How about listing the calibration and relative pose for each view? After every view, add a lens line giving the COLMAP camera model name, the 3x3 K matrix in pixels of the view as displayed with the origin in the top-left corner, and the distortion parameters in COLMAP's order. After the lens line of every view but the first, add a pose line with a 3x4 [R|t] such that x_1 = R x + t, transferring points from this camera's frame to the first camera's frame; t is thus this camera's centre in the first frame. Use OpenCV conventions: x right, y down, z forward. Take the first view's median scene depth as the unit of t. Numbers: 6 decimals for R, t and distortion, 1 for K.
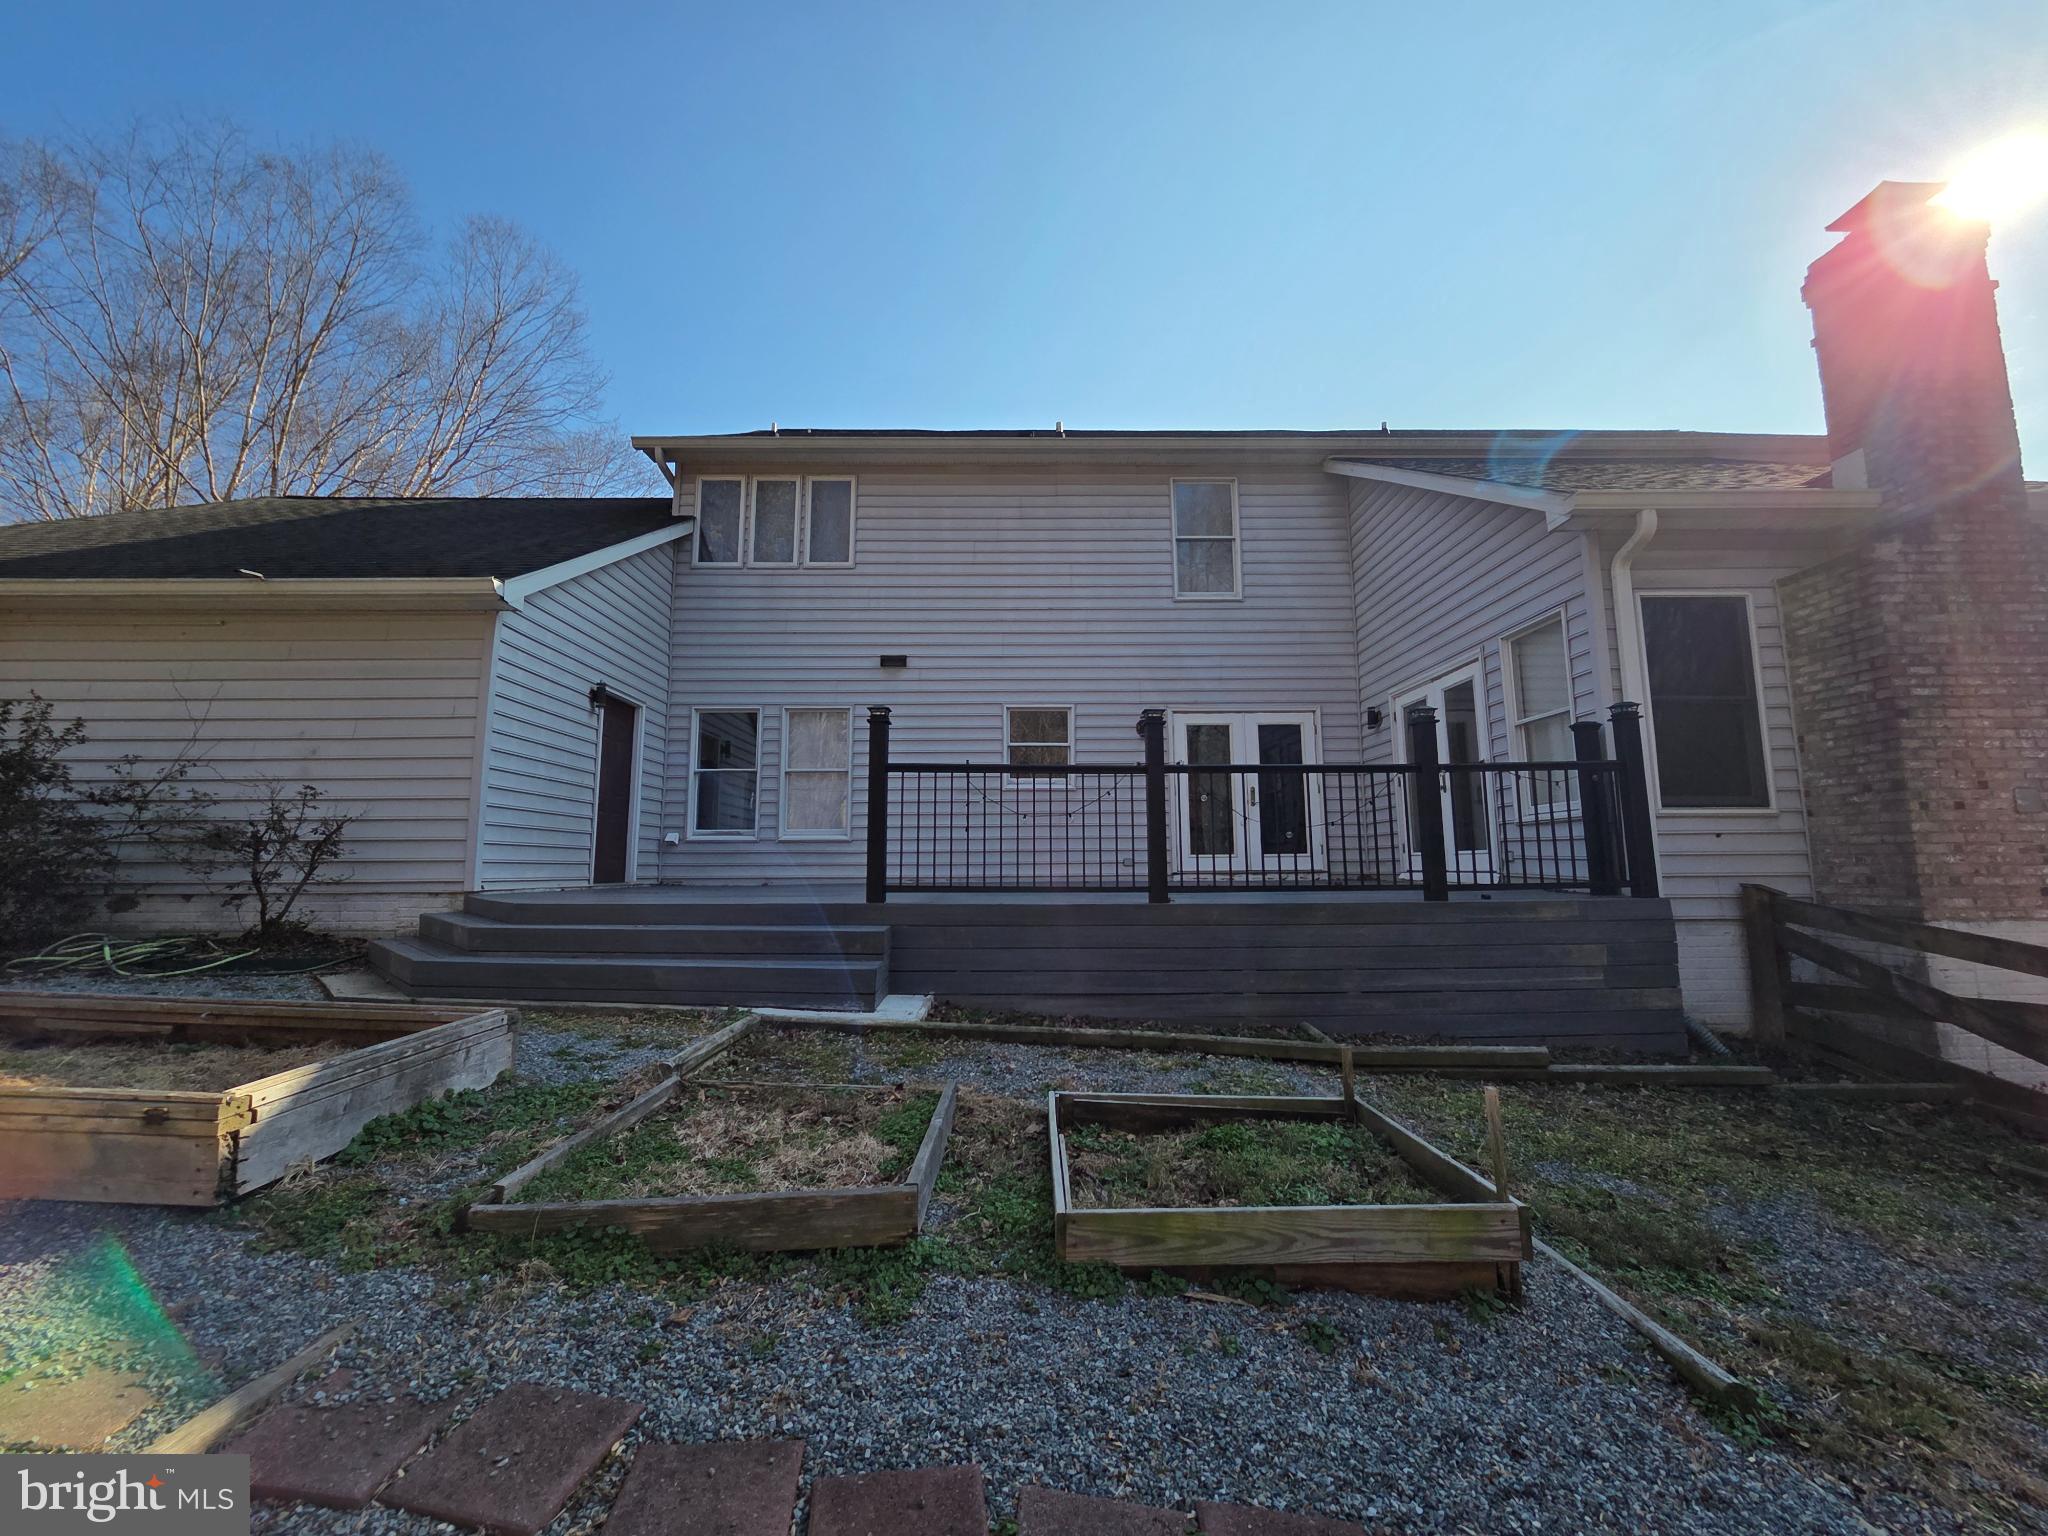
lens RADIAL K [[837.9, 0, 1029.9], [0, 837.9, 763.8], [0, 0, 1]] dist [0.011598, -0.001648]
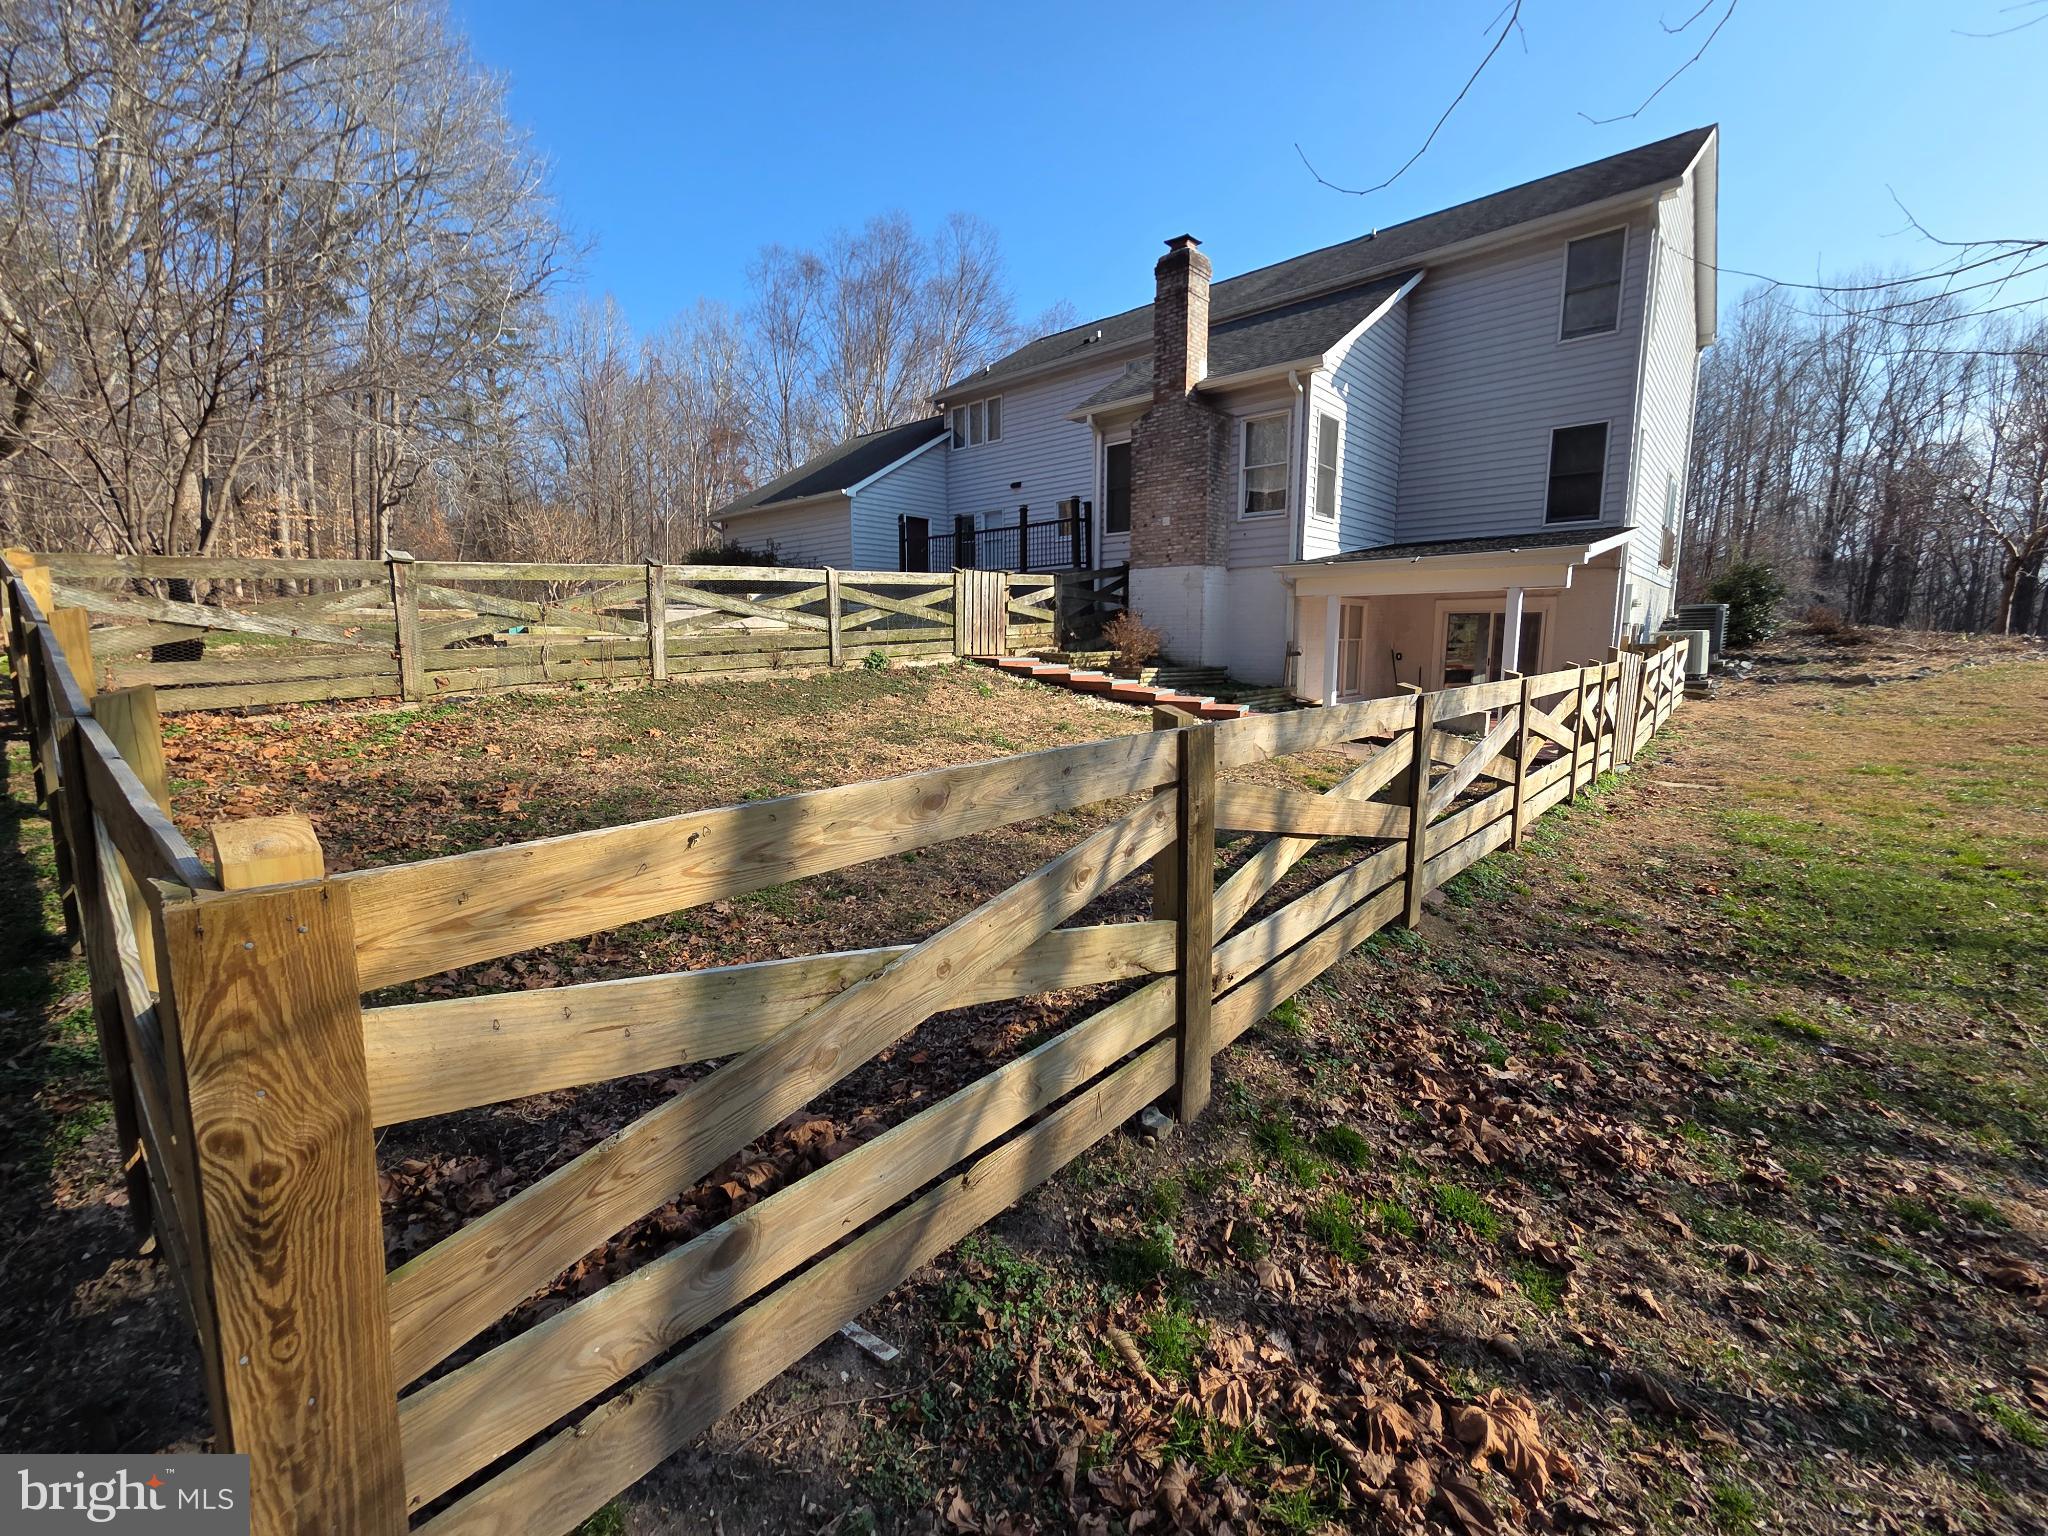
lens RADIAL K [[831.0, 0, 1026.0], [0, 831.0, 758.1], [0, 0, 1]] dist [0.008102, -0.003021]
pose [[0.742107, 0.095044, -0.663509, 2.430537], [0.090643, 0.966572, 0.239837, 0.084863], [0.664125, -0.238127, 0.708685, -1.221842]]
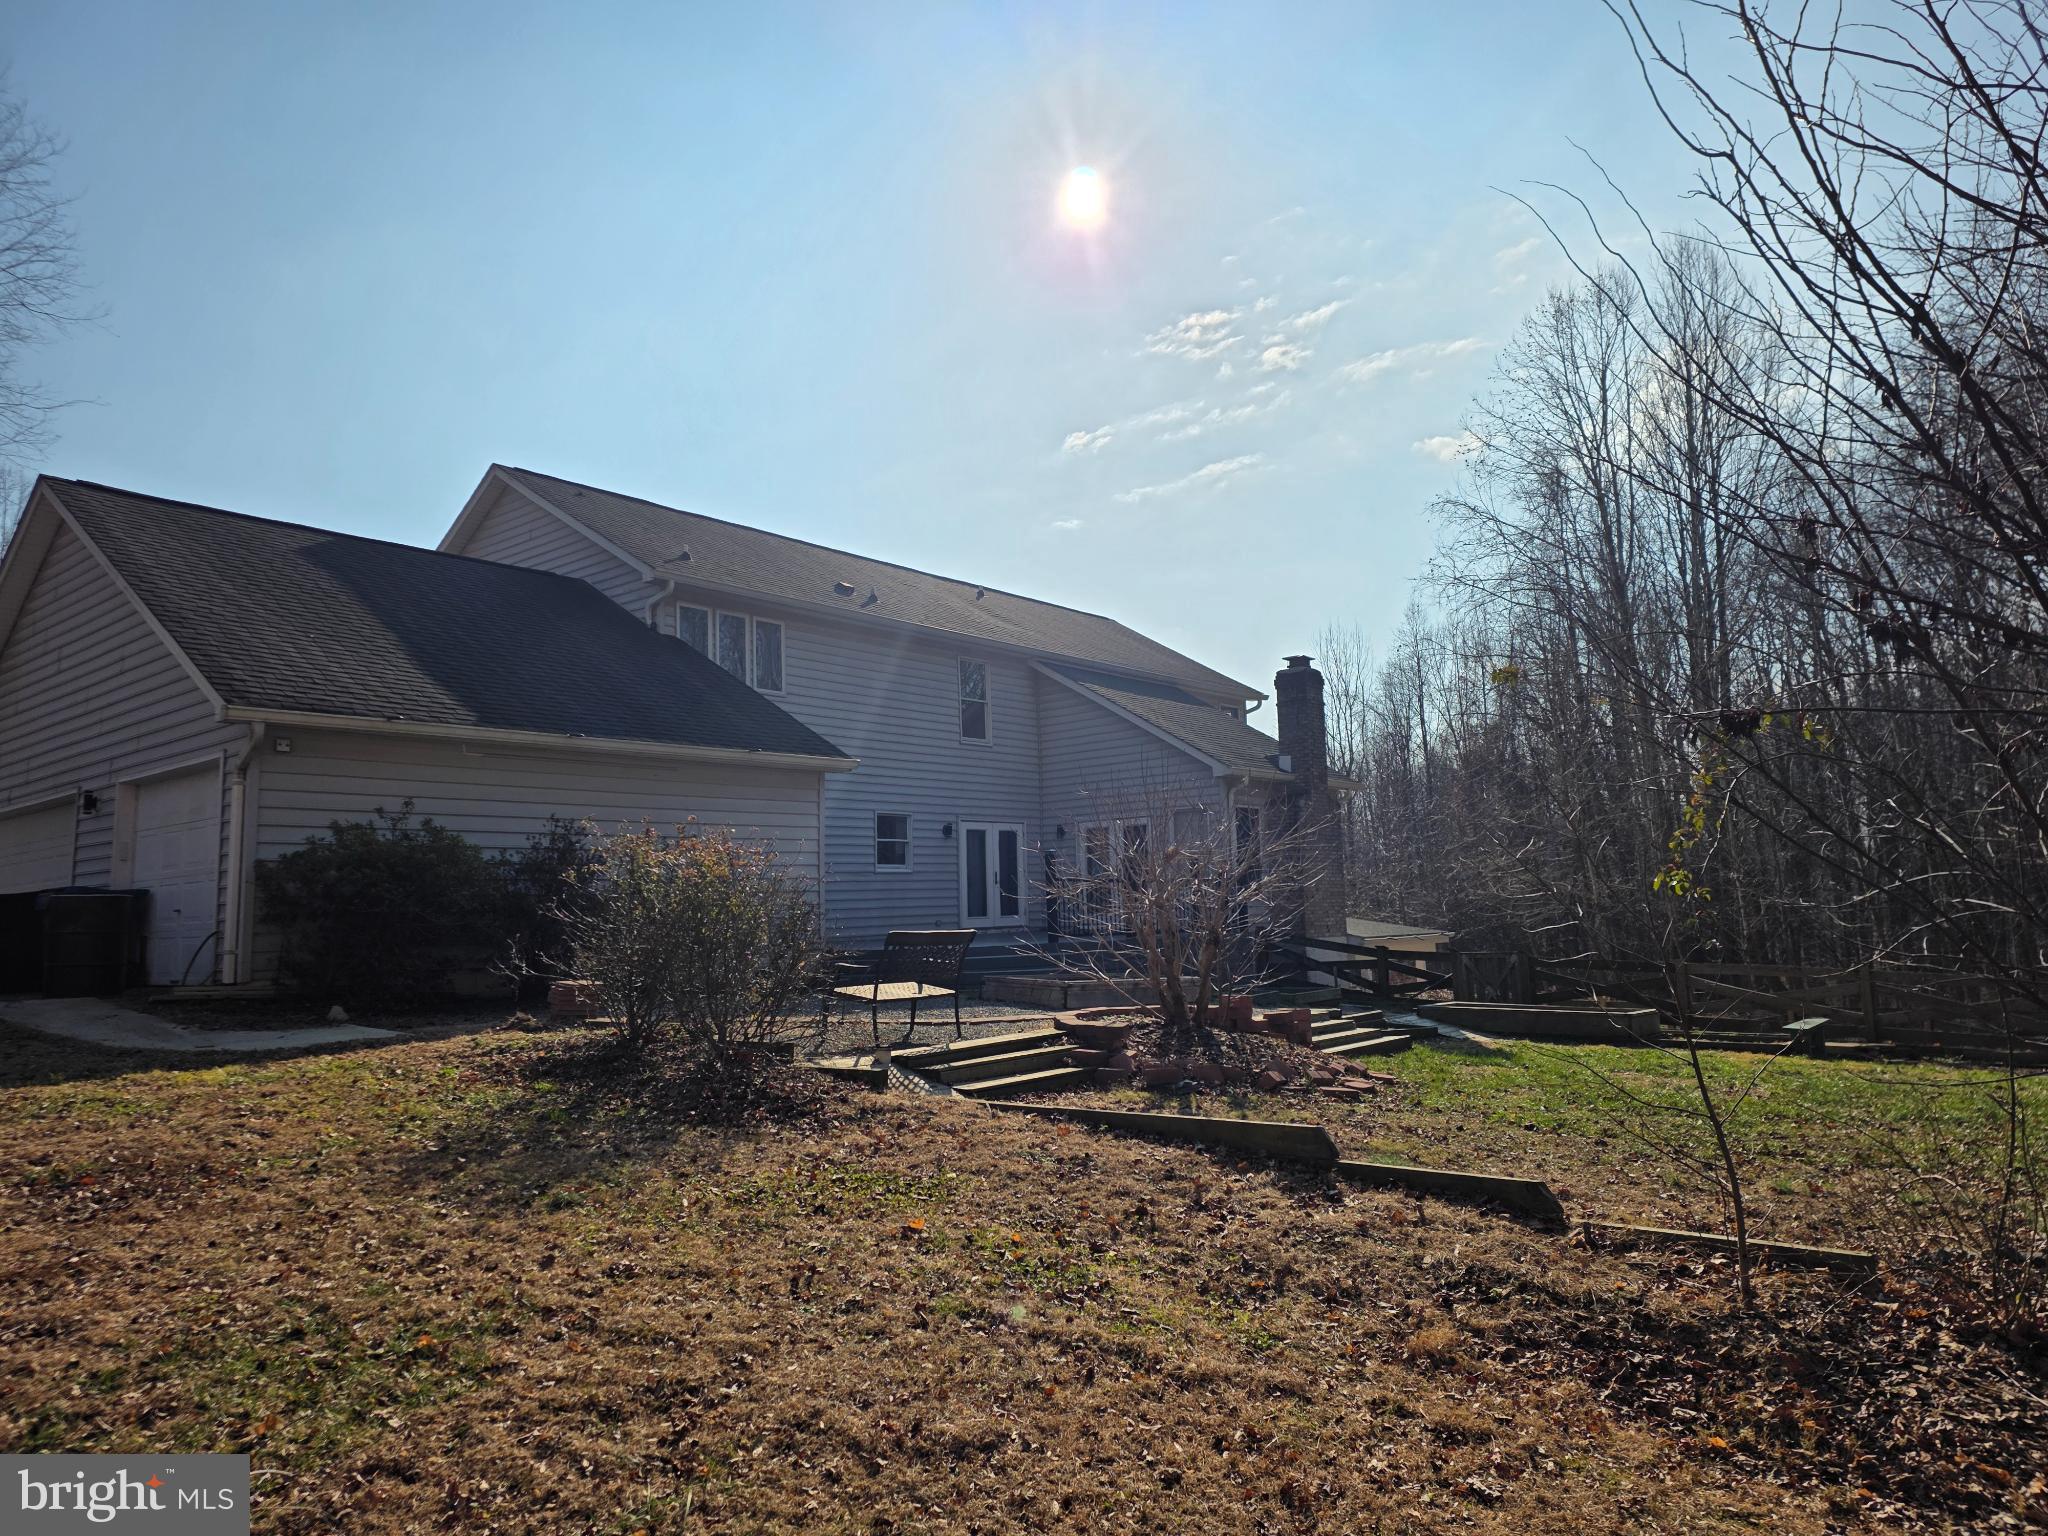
lens RADIAL K [[1353.7, 0, 1040.4], [0, 1353.7, 767.5], [0, 0, 1]] dist [0.113320, -0.122163]
pose [[0.661879, 0.065220, 0.746768, -2.722364], [-0.072382, 0.997113, -0.022931, -0.196530], [-0.746108, -0.038875, 0.664689, -1.226977]]
